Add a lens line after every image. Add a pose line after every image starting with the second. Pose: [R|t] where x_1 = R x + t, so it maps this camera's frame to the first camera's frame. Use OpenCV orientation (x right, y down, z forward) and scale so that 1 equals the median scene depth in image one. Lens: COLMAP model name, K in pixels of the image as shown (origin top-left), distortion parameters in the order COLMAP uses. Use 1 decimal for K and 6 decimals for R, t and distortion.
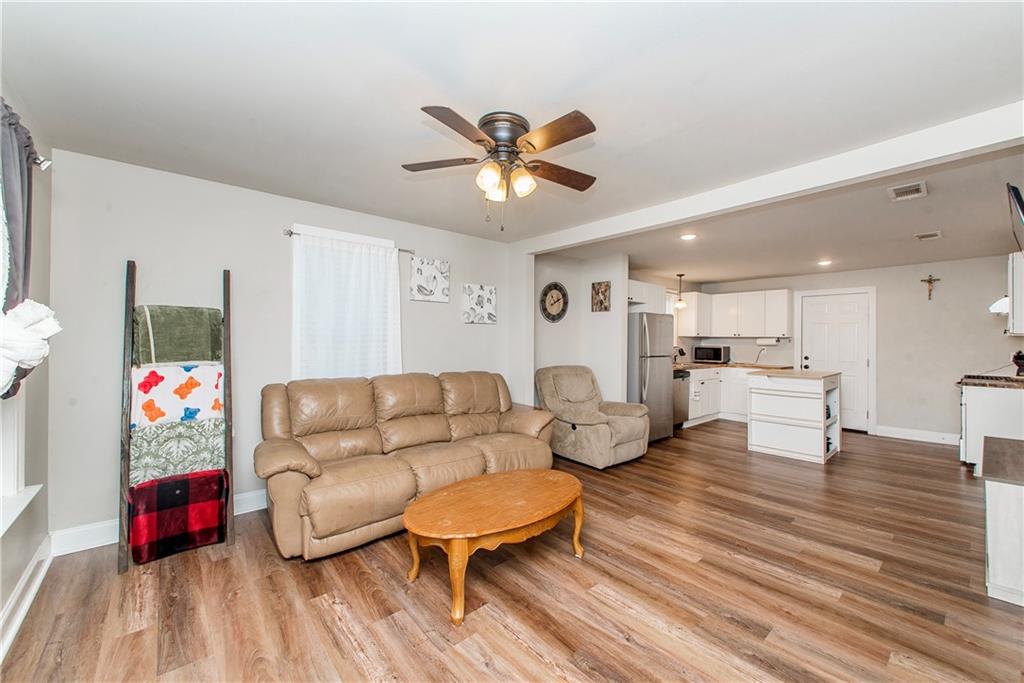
lens RADIAL K [[383.4, 0, 568.5], [0, 383.4, 333.5], [0, 0, 1]] dist [0.004974, -0.000653]
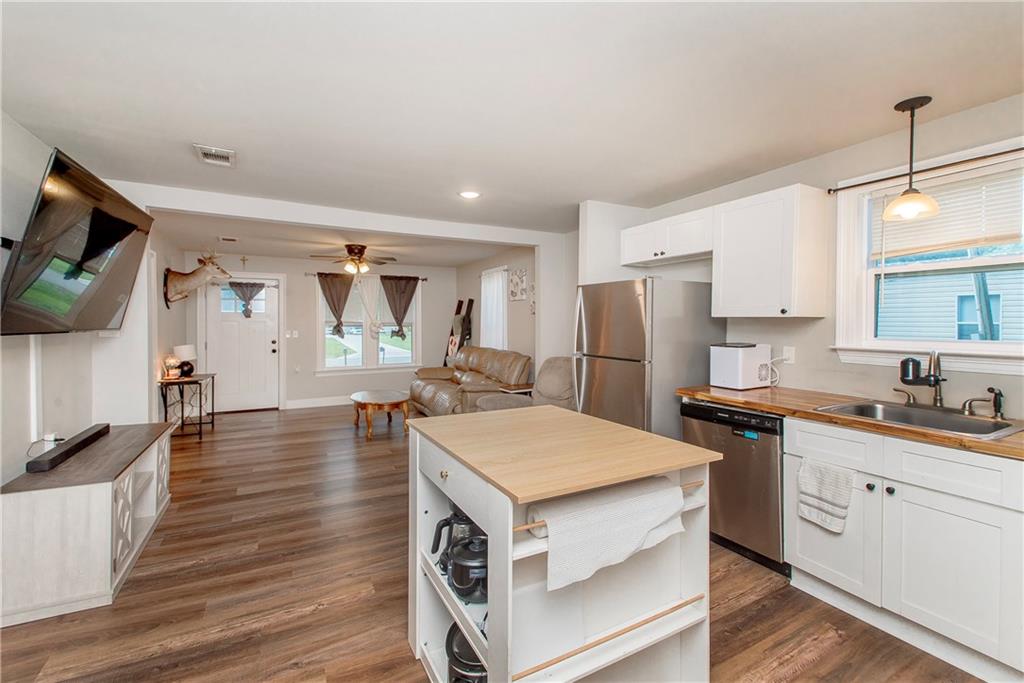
lens RADIAL K [[406.5, 0, 482.4], [0, 406.5, 328.9], [0, 0, 1]] dist [0.007991, -0.000462]
pose [[-0.271879, 0.004860, -0.962319, 1.744215], [0.012926, 0.999915, 0.001398, 0.030211], [0.962245, -0.012059, -0.271919, 1.987353]]
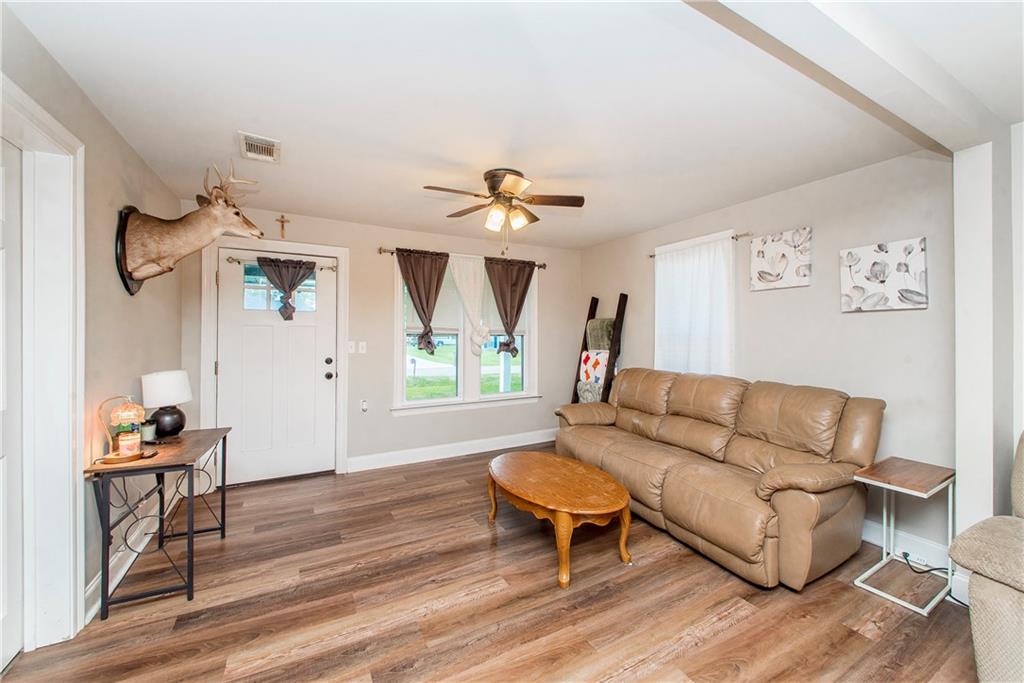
lens RADIAL K [[383.4, 0, 471.8], [0, 383.4, 335.3], [0, 0, 1]] dist [0.004974, -0.000653]
pose [[-0.311007, -0.007764, -0.950376, 0.854297], [0.006982, 0.999921, -0.010453, 0.020991], [0.950382, -0.009887, -0.310928, 1.002355]]
